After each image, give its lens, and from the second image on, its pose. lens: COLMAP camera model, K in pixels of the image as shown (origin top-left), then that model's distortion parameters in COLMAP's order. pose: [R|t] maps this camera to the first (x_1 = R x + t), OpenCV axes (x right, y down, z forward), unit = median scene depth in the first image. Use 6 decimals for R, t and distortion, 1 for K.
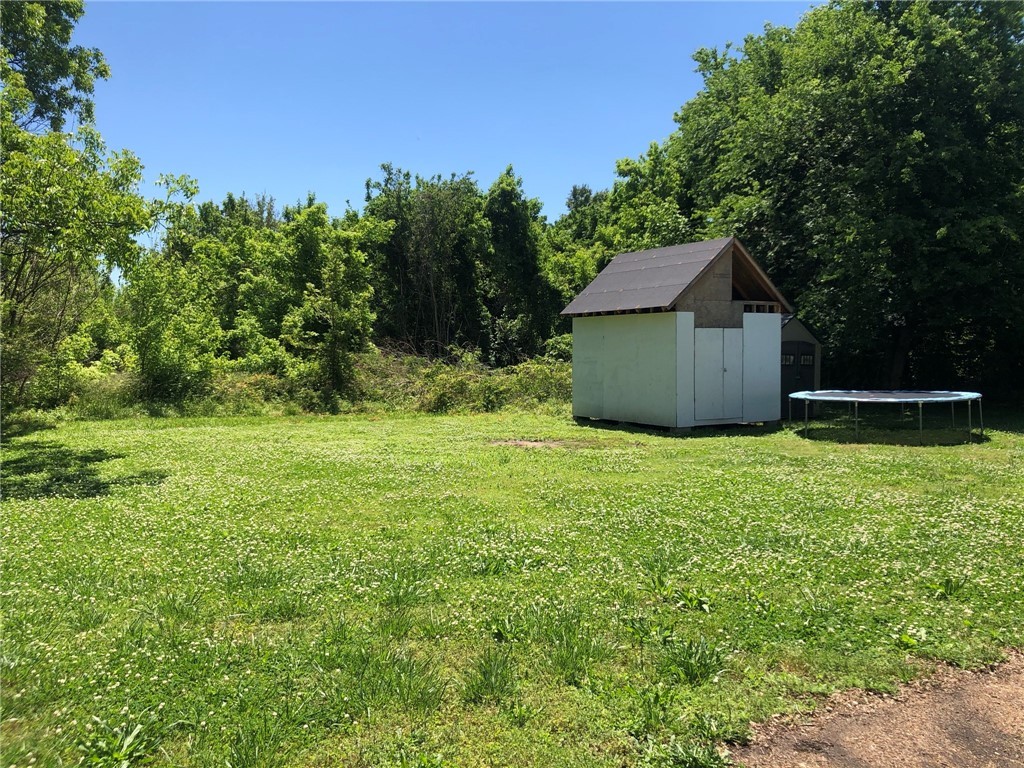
lens RADIAL K [[830.4, 0, 508.8], [0, 830.4, 382.3], [0, 0, 1]] dist [0.027700, -0.021301]
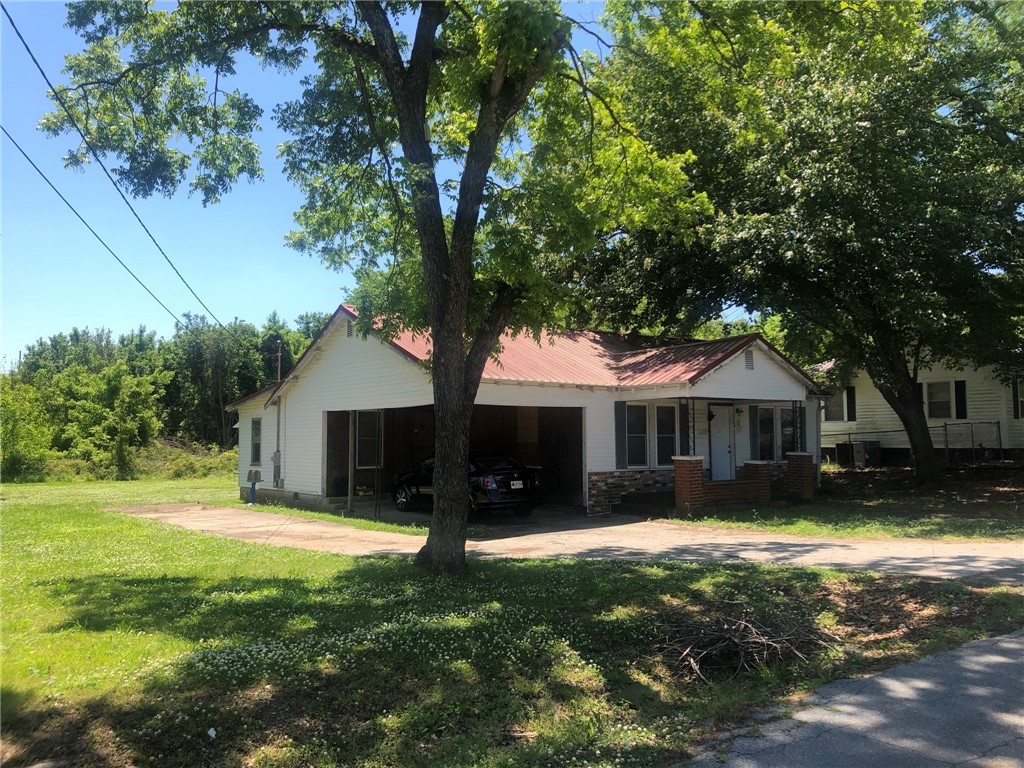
lens RADIAL K [[830.4, 0, 515.8], [0, 830.4, 386.2], [0, 0, 1]] dist [0.027700, -0.021301]
pose [[0.989838, -0.008085, 0.141969, 0.342163], [0.021503, 0.995412, -0.093235, 0.017881], [-0.140563, 0.095340, 0.985471, -0.815476]]
